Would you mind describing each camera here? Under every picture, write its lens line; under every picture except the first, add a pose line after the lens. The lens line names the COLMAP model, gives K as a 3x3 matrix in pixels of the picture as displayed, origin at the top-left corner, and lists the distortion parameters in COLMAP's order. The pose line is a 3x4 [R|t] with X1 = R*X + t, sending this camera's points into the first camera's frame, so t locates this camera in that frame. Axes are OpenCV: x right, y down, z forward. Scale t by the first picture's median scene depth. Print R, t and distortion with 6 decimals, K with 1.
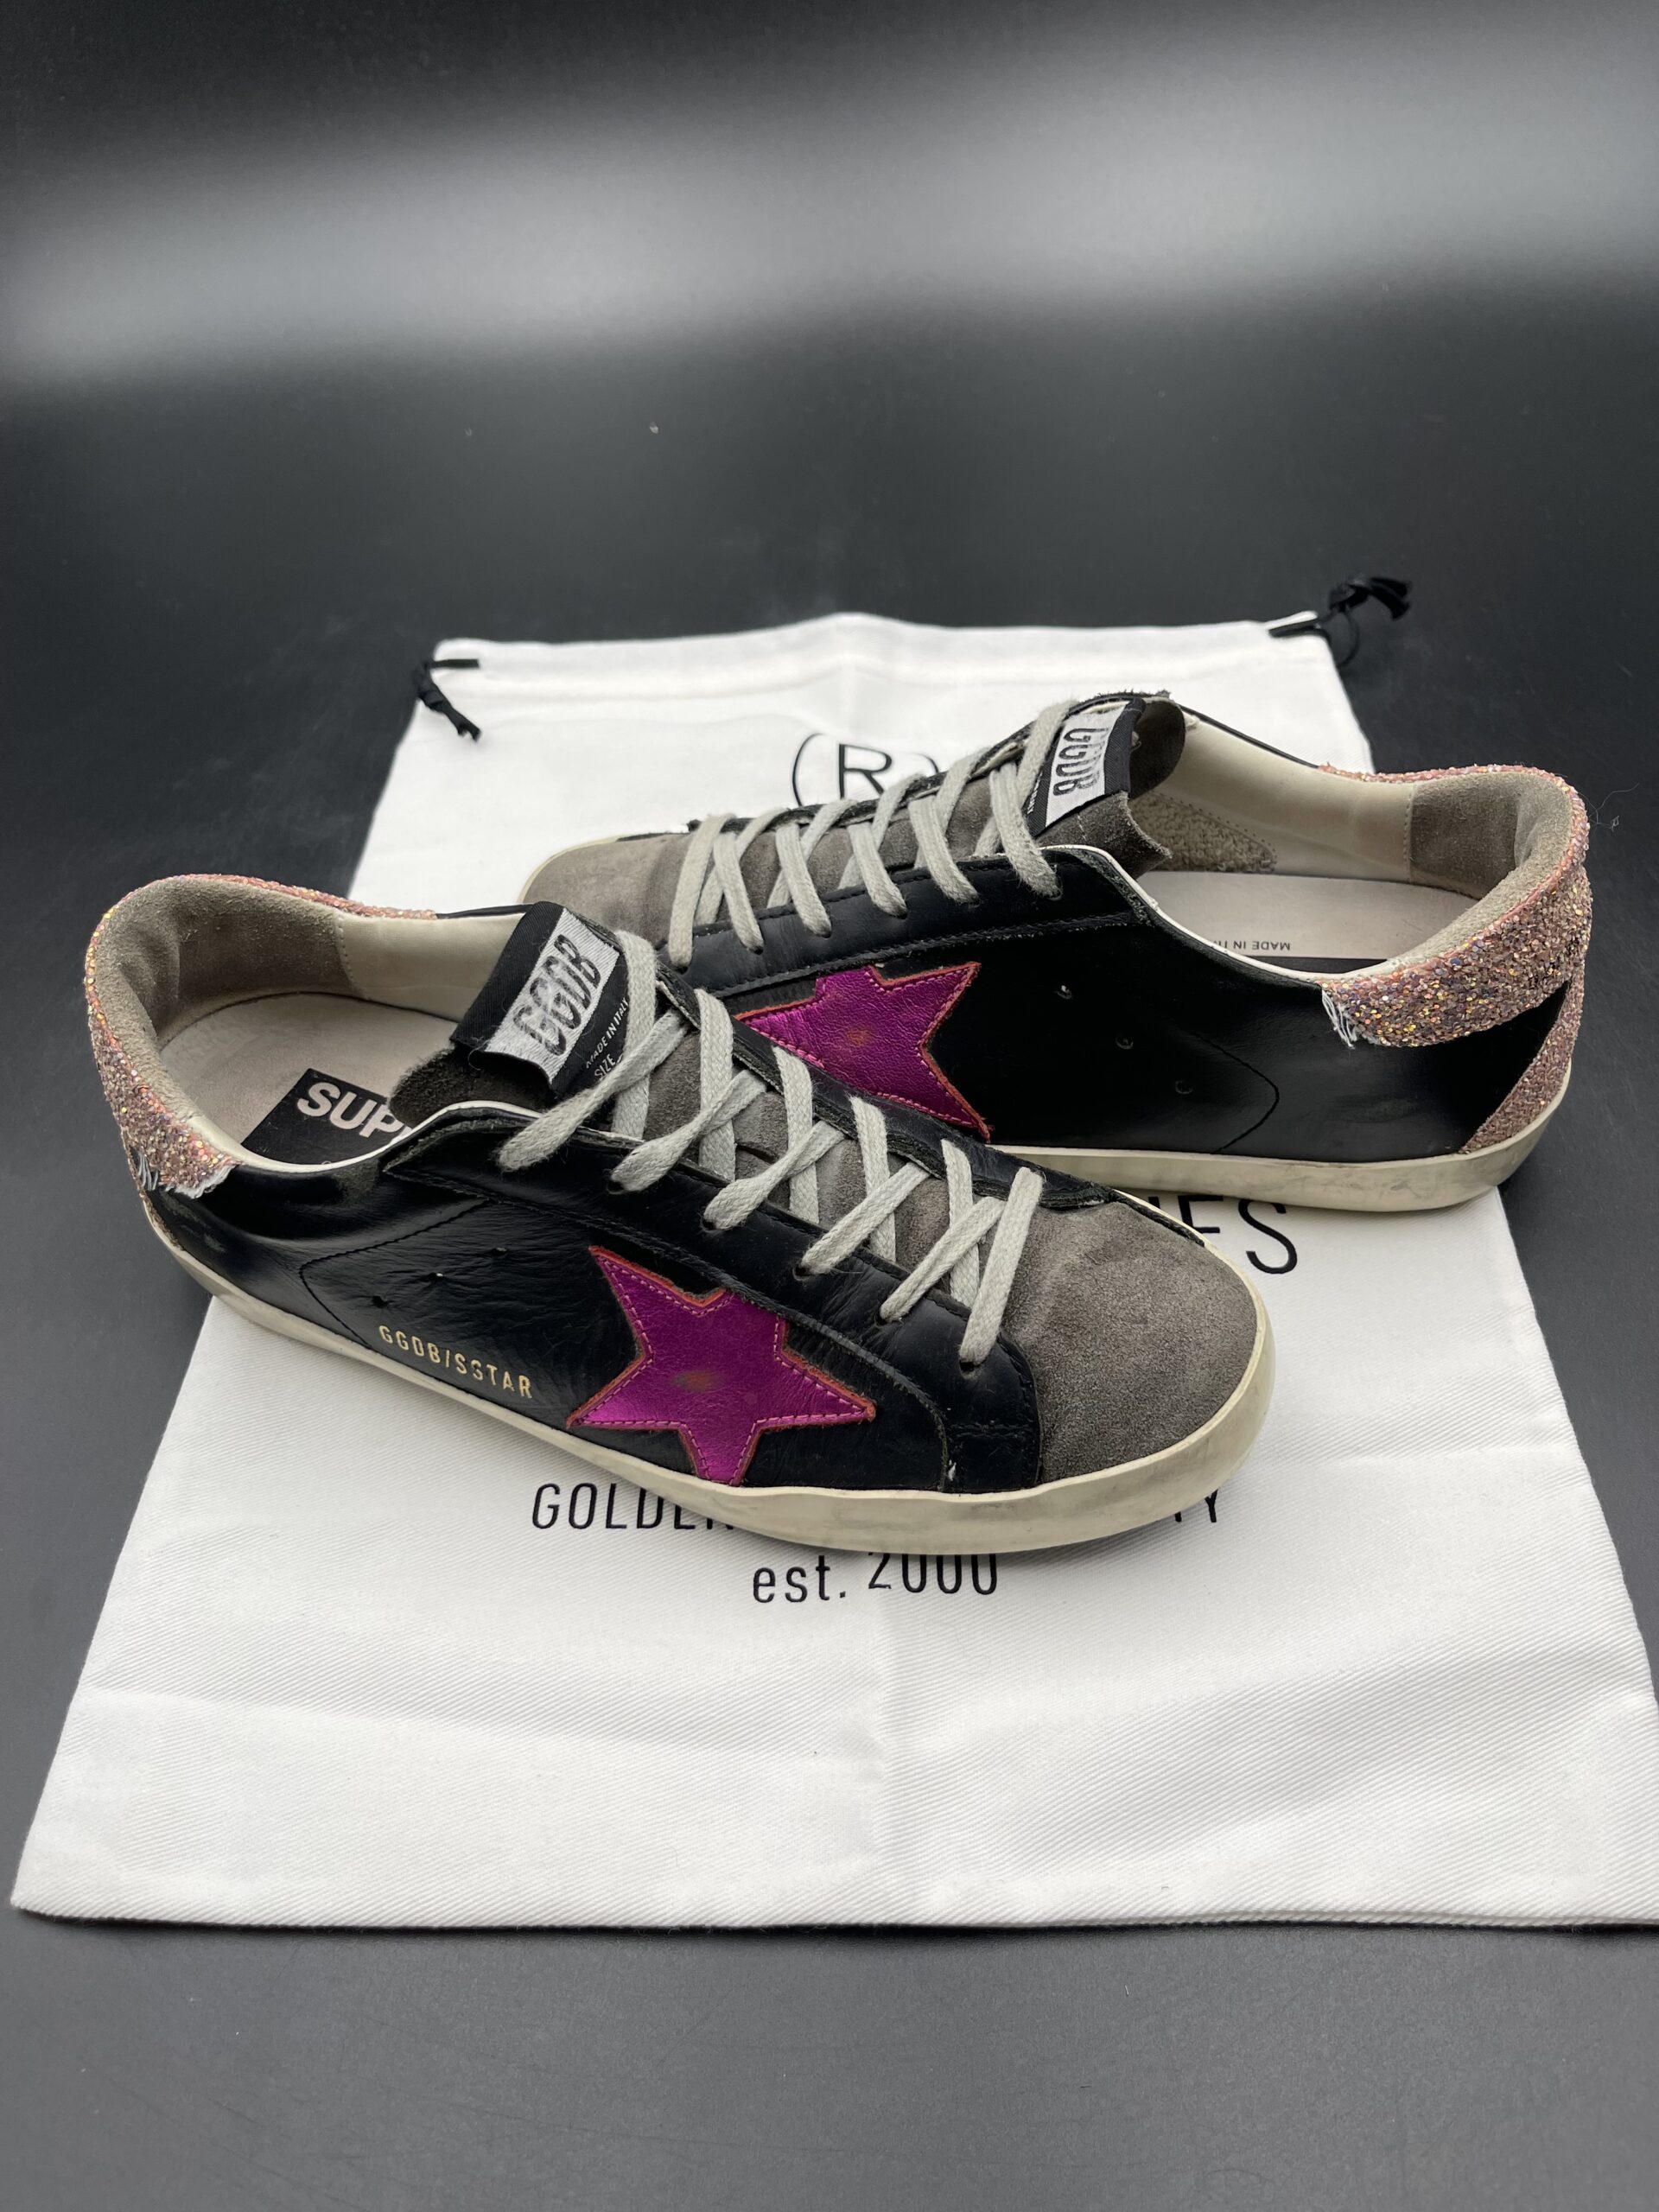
lens RADIAL K [[1759.9, 0, 828.9], [0, 1759.9, 1107.6], [0, 0, 1]] dist [0.007609, -0.061428]
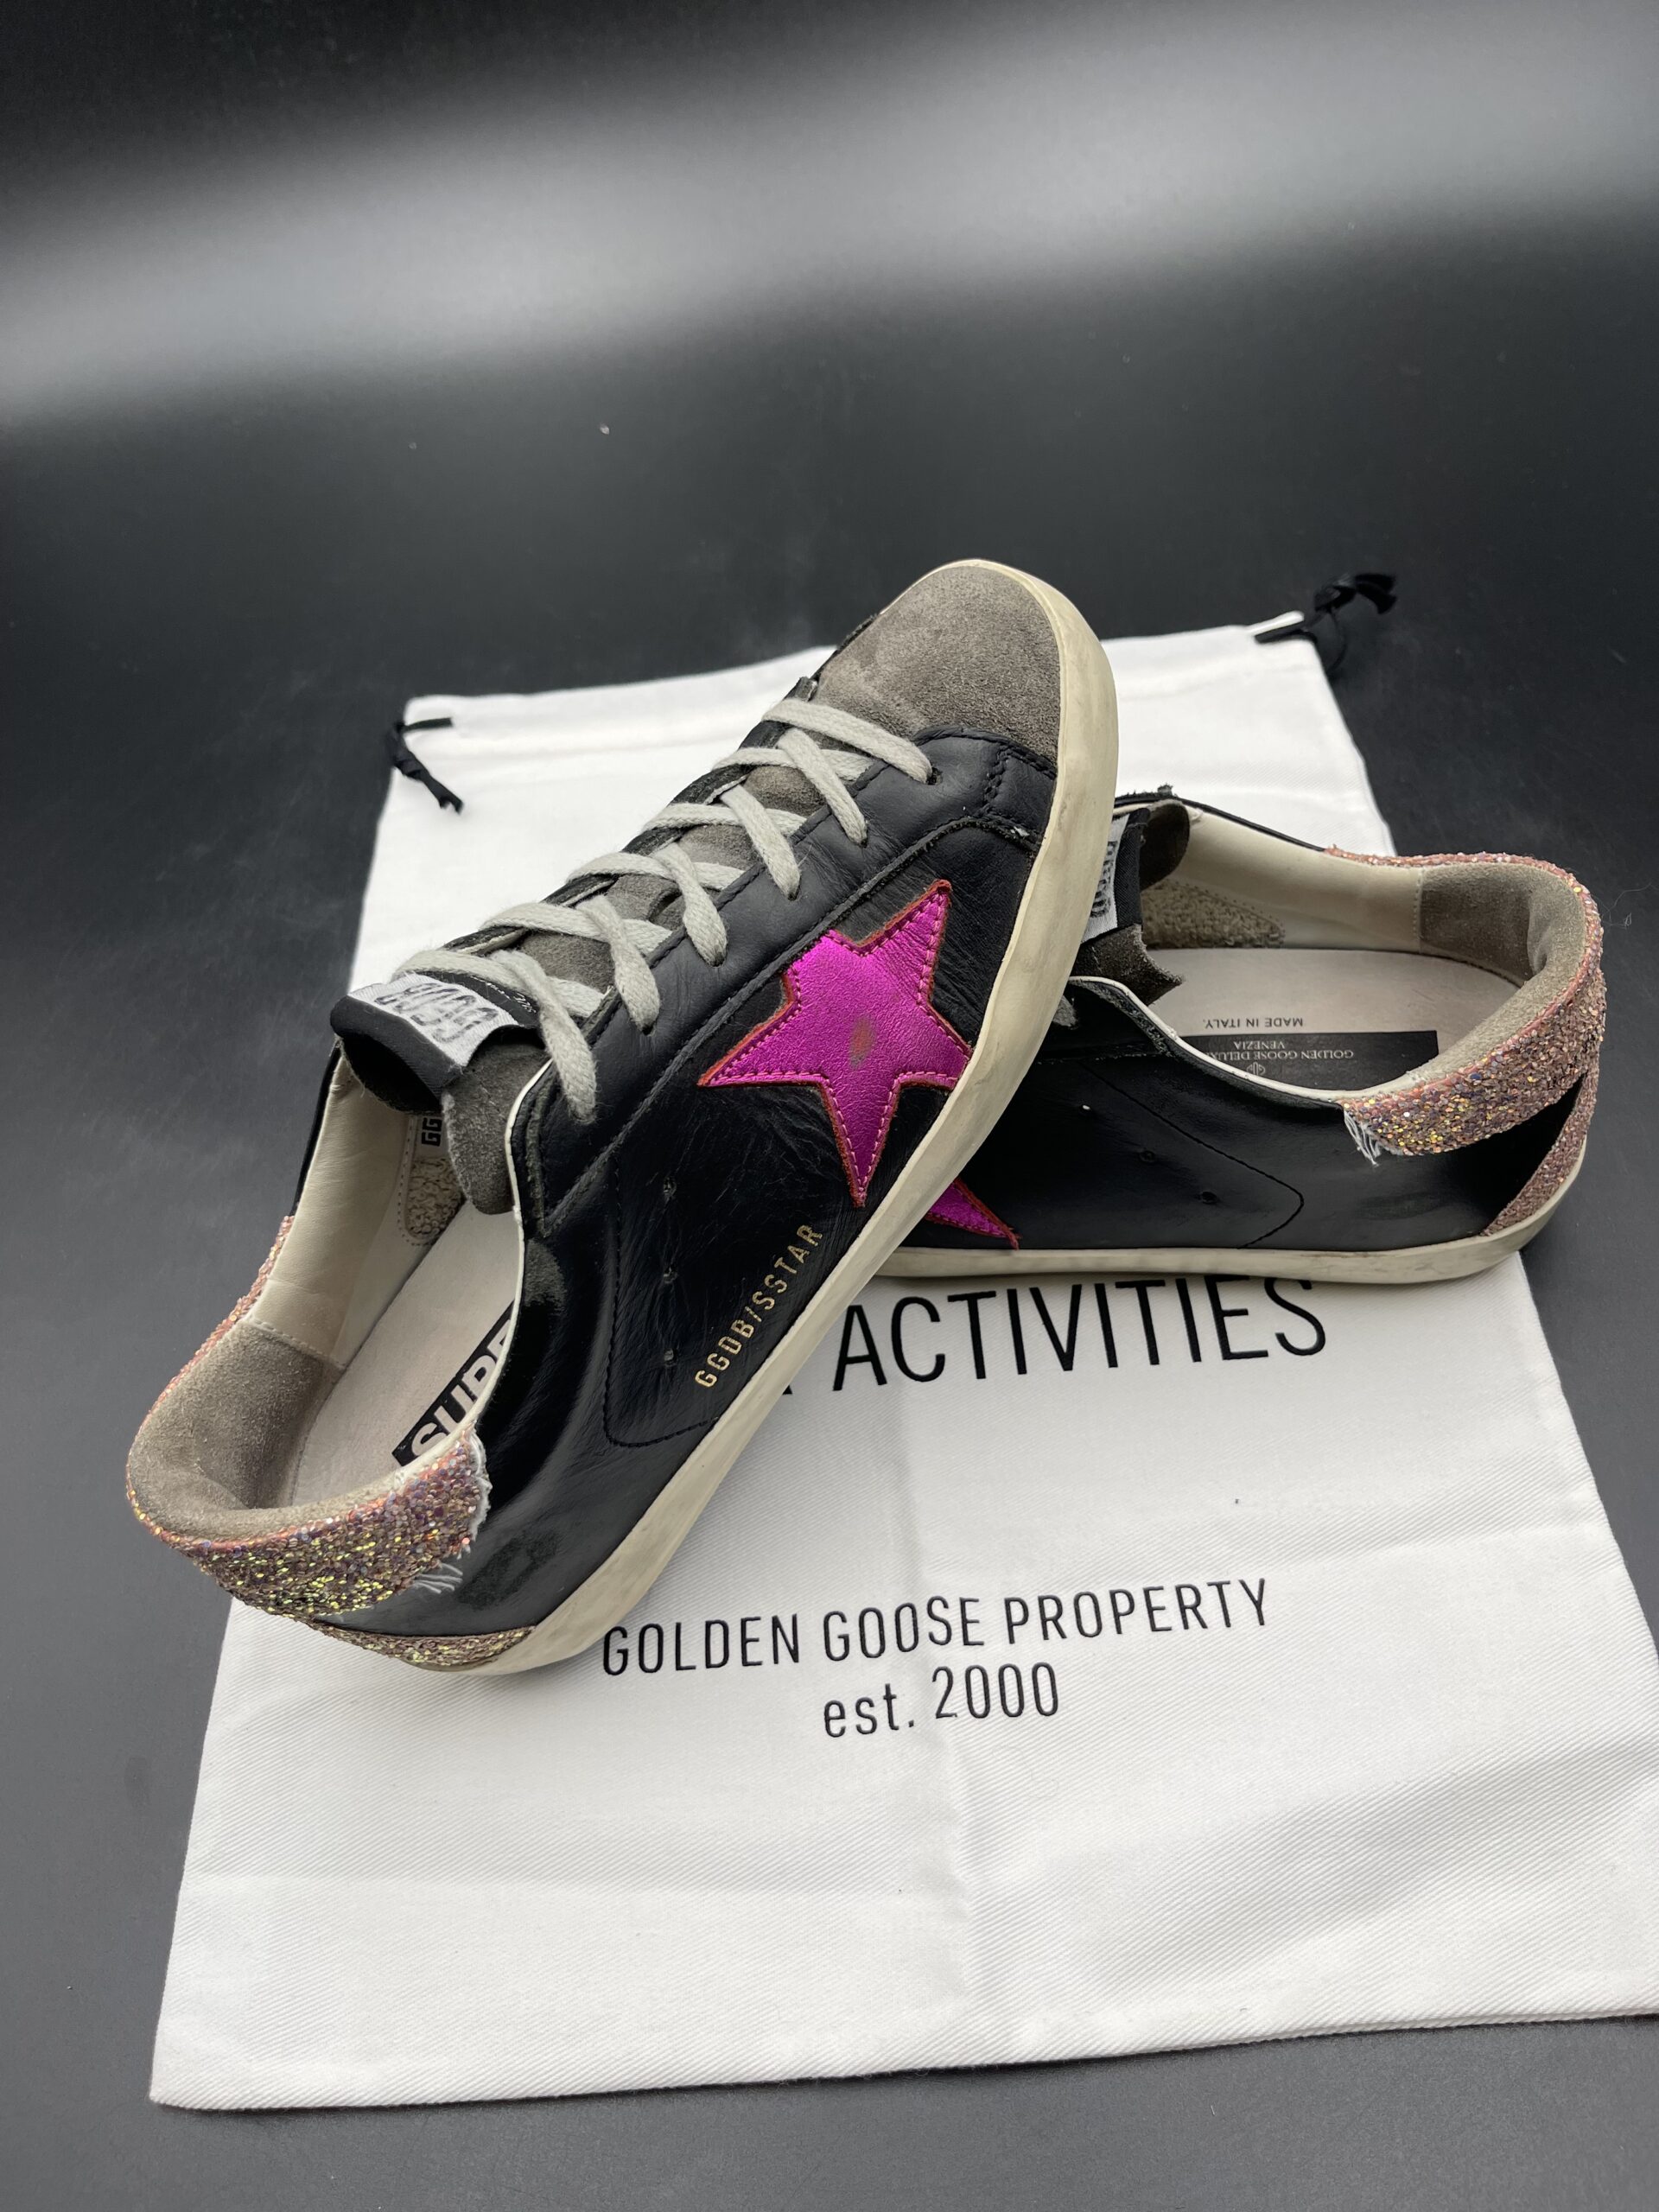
lens RADIAL K [[1759.9, 0, 837.0], [0, 1759.9, 1108.8], [0, 0, 1]] dist [0.007609, -0.061428]
pose [[0.997212, -0.073648, 0.012029, -0.021266], [0.072229, 0.993094, 0.092457, -0.179709], [-0.018755, -0.091330, 0.995644, 0.002471]]
